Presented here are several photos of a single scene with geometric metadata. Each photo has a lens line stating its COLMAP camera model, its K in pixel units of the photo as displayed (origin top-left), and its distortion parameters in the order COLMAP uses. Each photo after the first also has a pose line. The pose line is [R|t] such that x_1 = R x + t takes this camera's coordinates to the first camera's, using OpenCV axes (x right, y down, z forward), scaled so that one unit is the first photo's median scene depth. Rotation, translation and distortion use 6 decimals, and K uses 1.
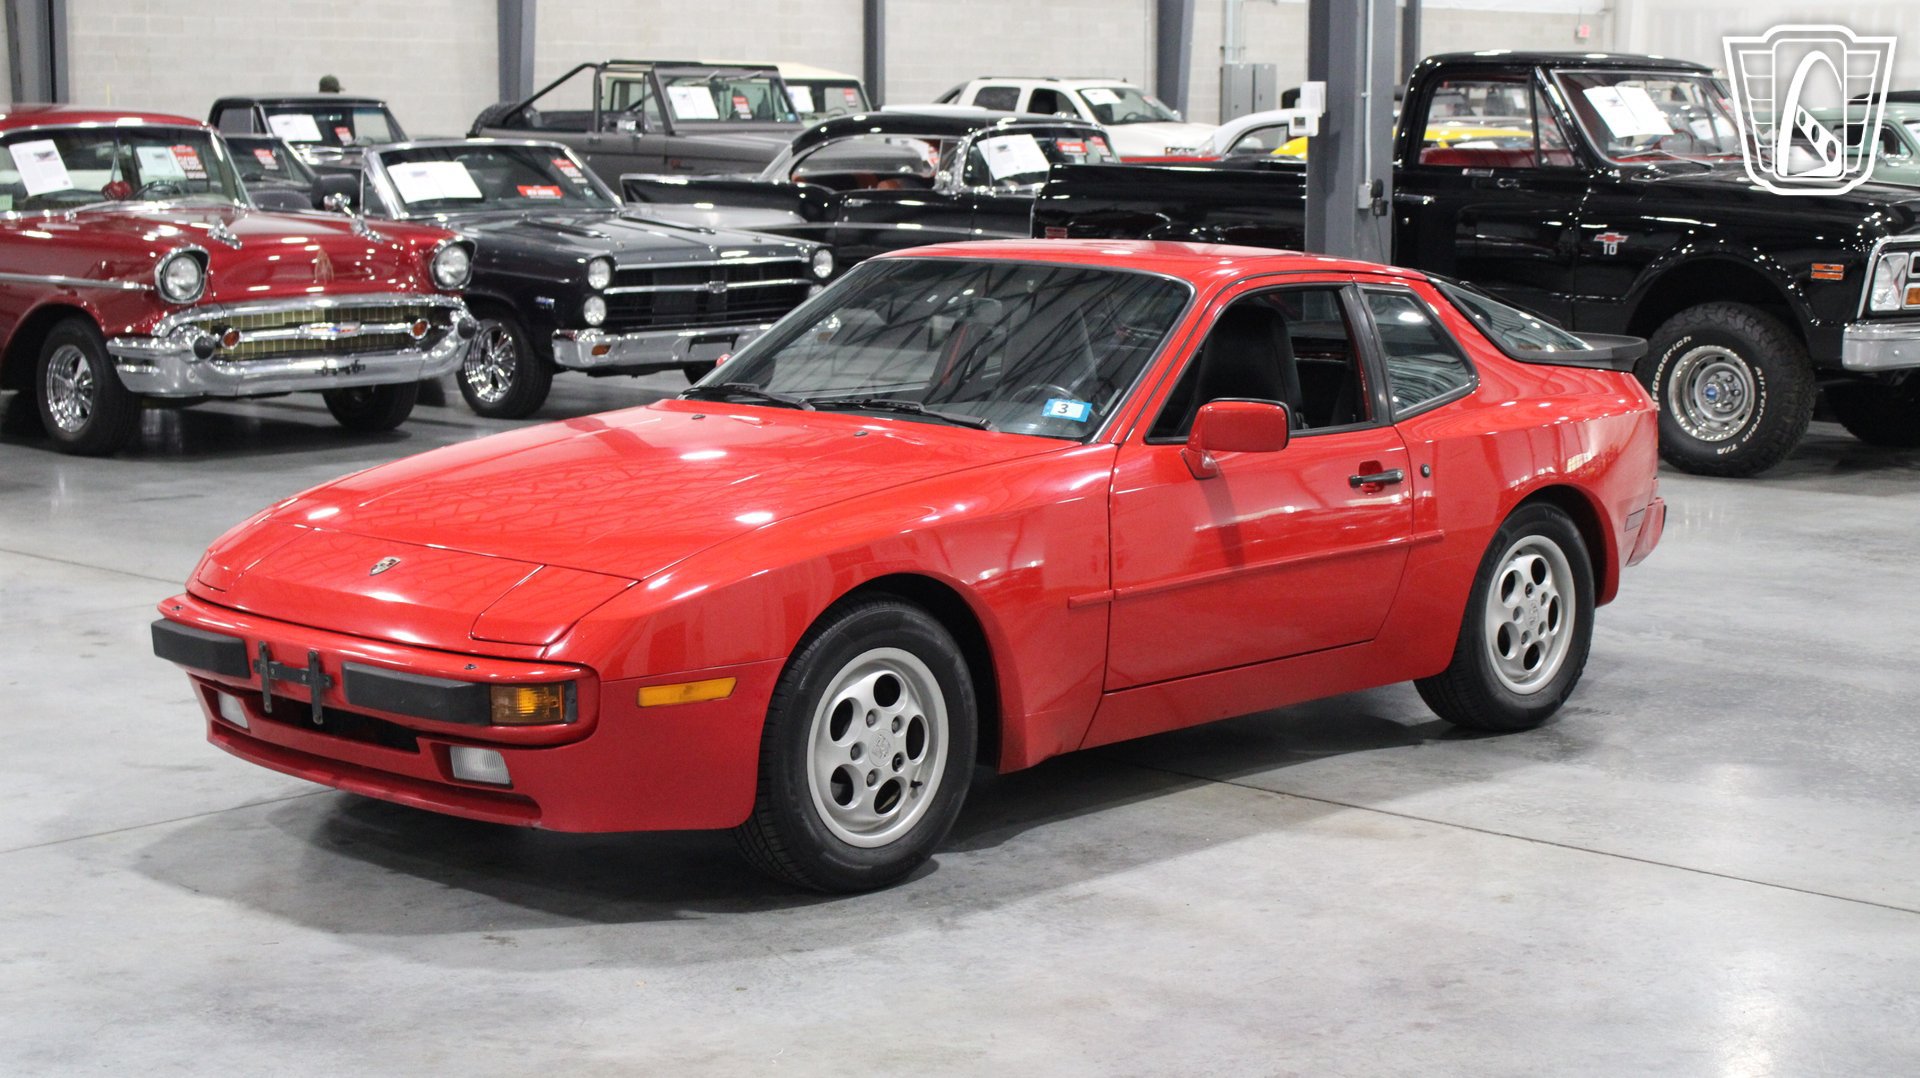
lens RADIAL K [[3162.8, 0, 960.0], [0, 3162.8, 539.0], [0, 0, 1]] dist [-0.033575, 0.088532]
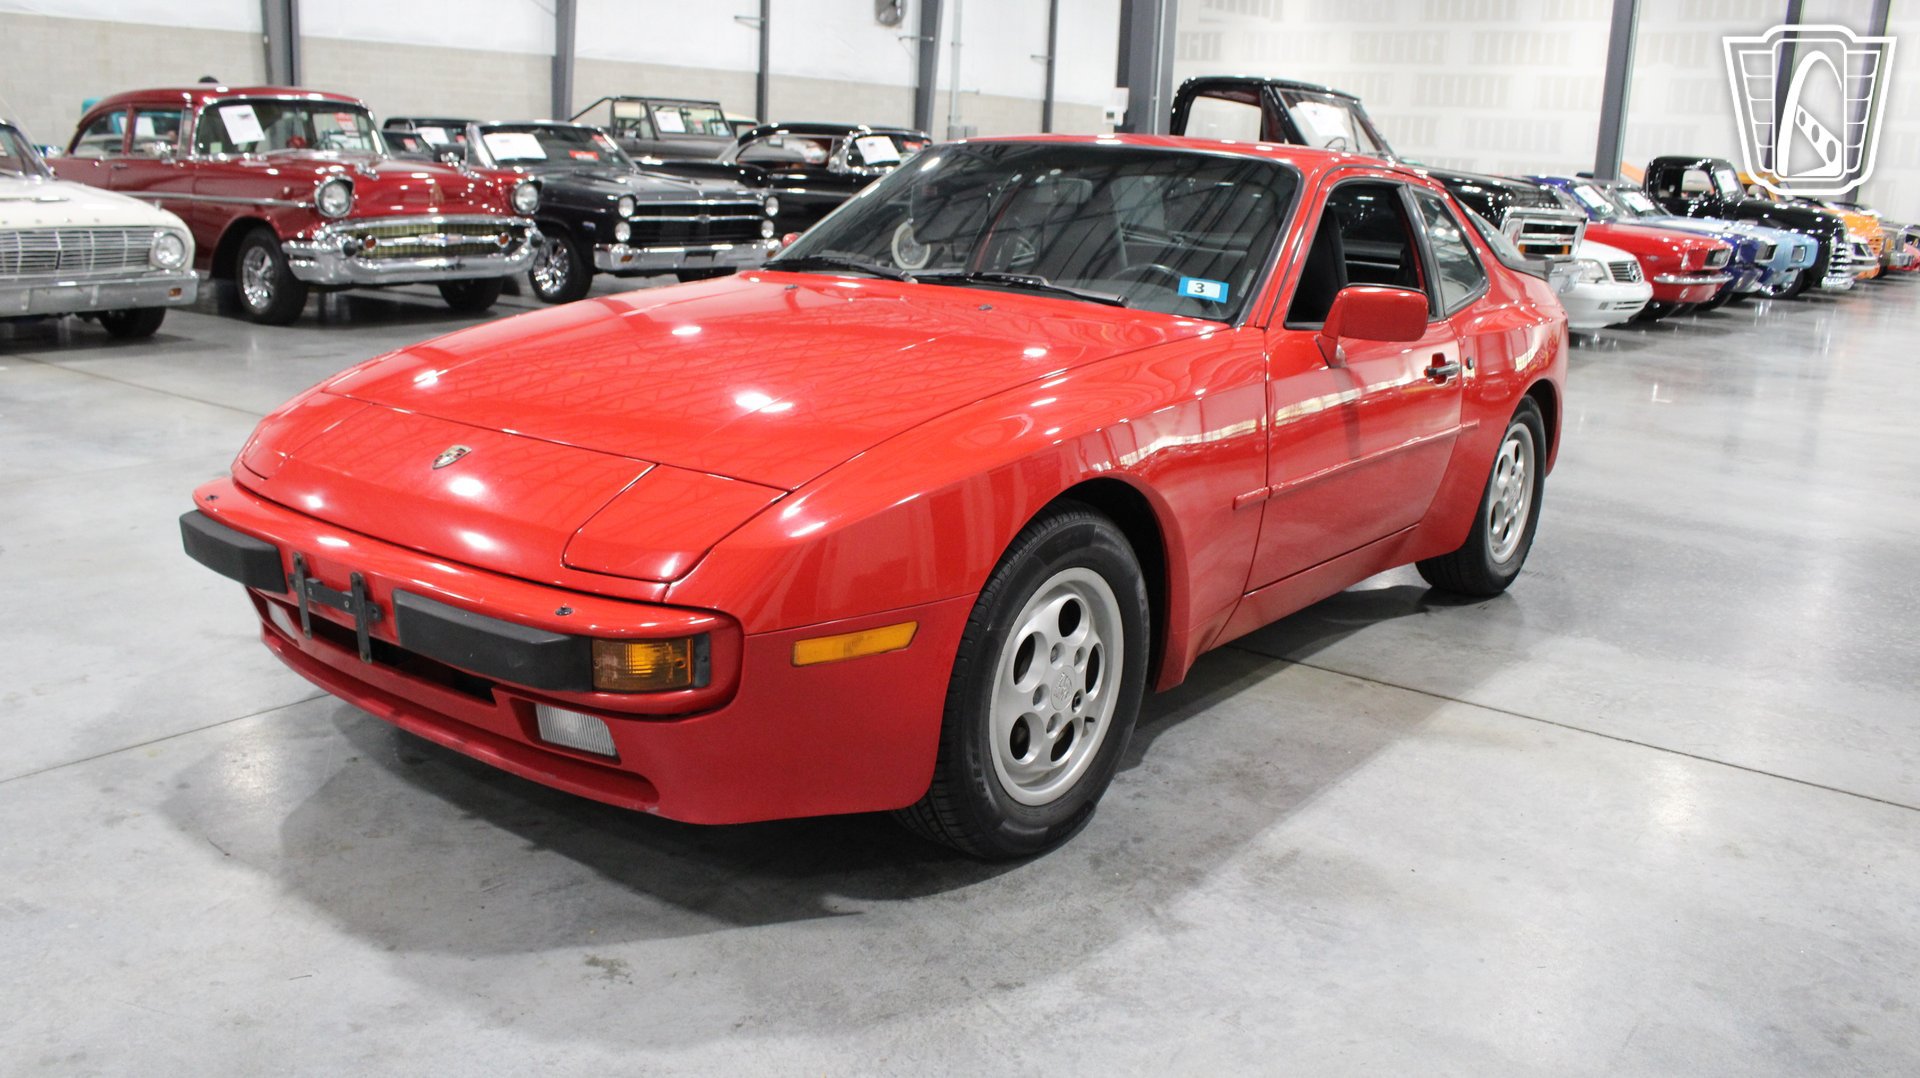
lens RADIAL K [[1574.9, 0, 934.0], [0, 1574.9, 551.3], [0, 0, 1]] dist [-0.160371, 0.127234]
pose [[0.994968, 0.011344, 0.099550, -0.064750], [-0.022152, 0.993887, 0.108153, -0.008587], [-0.097715, -0.109814, 0.989137, 0.389294]]
